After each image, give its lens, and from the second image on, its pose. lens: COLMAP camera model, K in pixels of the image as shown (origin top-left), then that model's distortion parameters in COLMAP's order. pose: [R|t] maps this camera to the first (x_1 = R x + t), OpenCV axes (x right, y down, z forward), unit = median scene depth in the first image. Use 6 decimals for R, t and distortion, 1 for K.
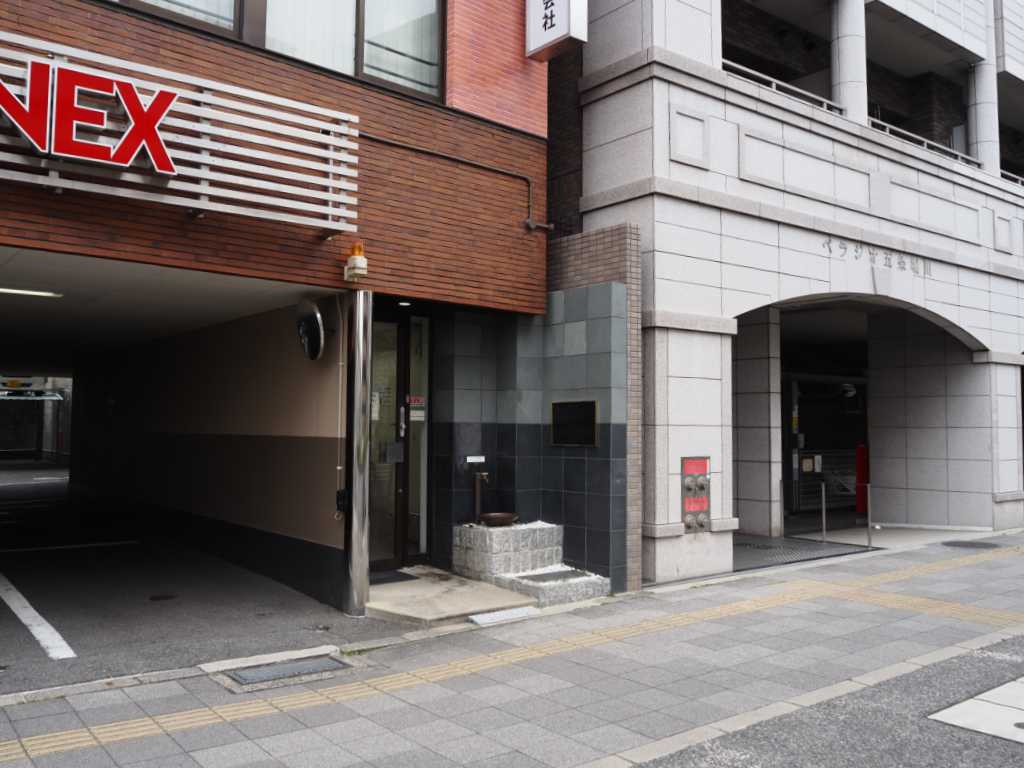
lens RADIAL K [[862.6, 0, 512.0], [0, 862.6, 384.0], [0, 0, 1]] dist [-0.036649, -0.004084]
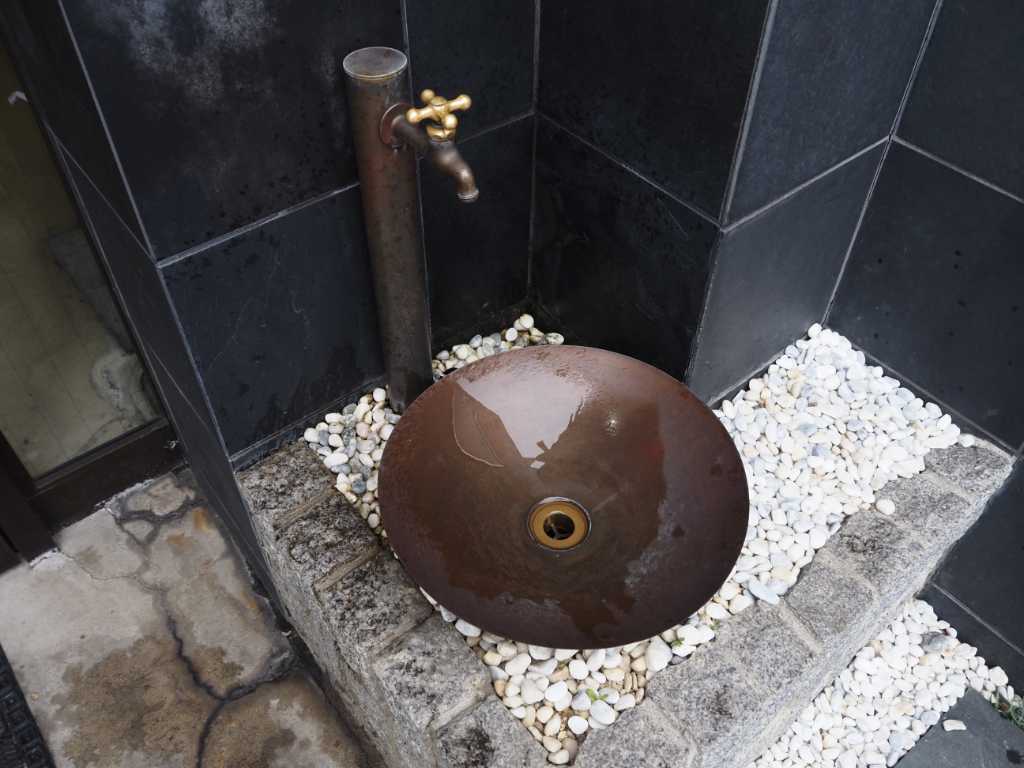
lens RADIAL K [[862.6, 0, 512.0], [0, 862.6, 384.0], [0, 0, 1]] dist [-0.036649, -0.004084]
pose [[0.999951, -0.001486, 0.009770, -0.024926], [-0.006515, 0.644209, 0.764822, 0.051706], [-0.007430, -0.764848, 0.644168, 0.932427]]
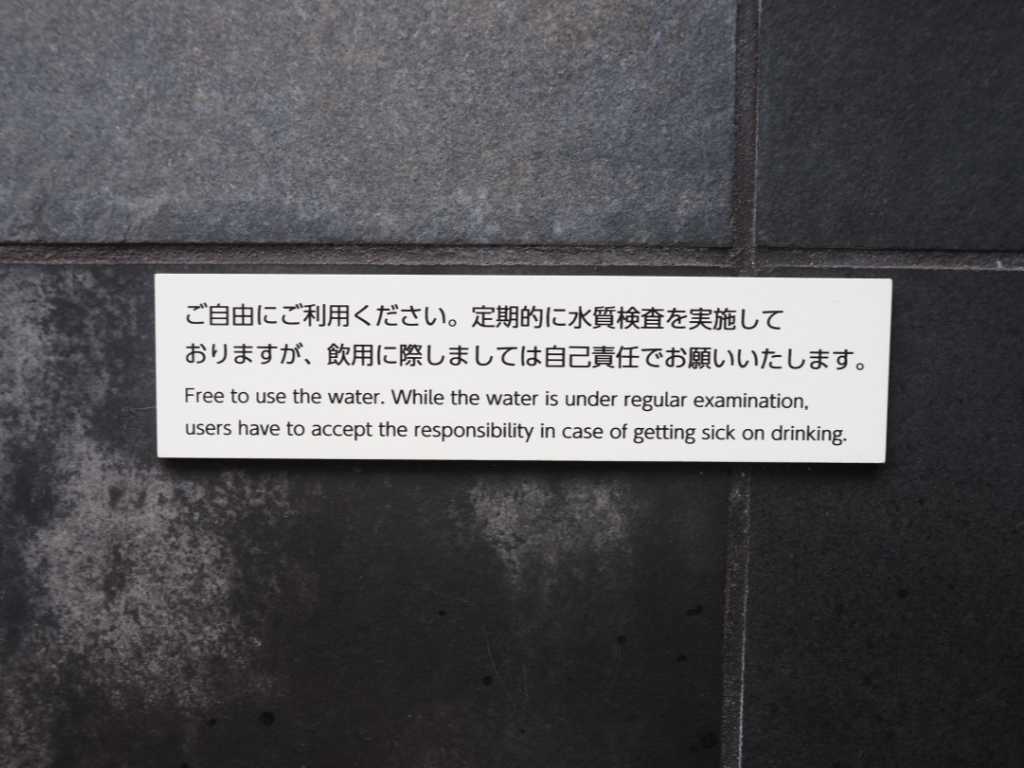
lens RADIAL K [[862.6, 0, 512.0], [0, 862.6, 384.0], [0, 0, 1]] dist [-0.036649, -0.004084]
pose [[0.787781, 0.032087, -0.615119, -0.024996], [0.032565, 0.995076, 0.093612, 0.088181], [0.615094, -0.093777, 0.782857, 1.010520]]
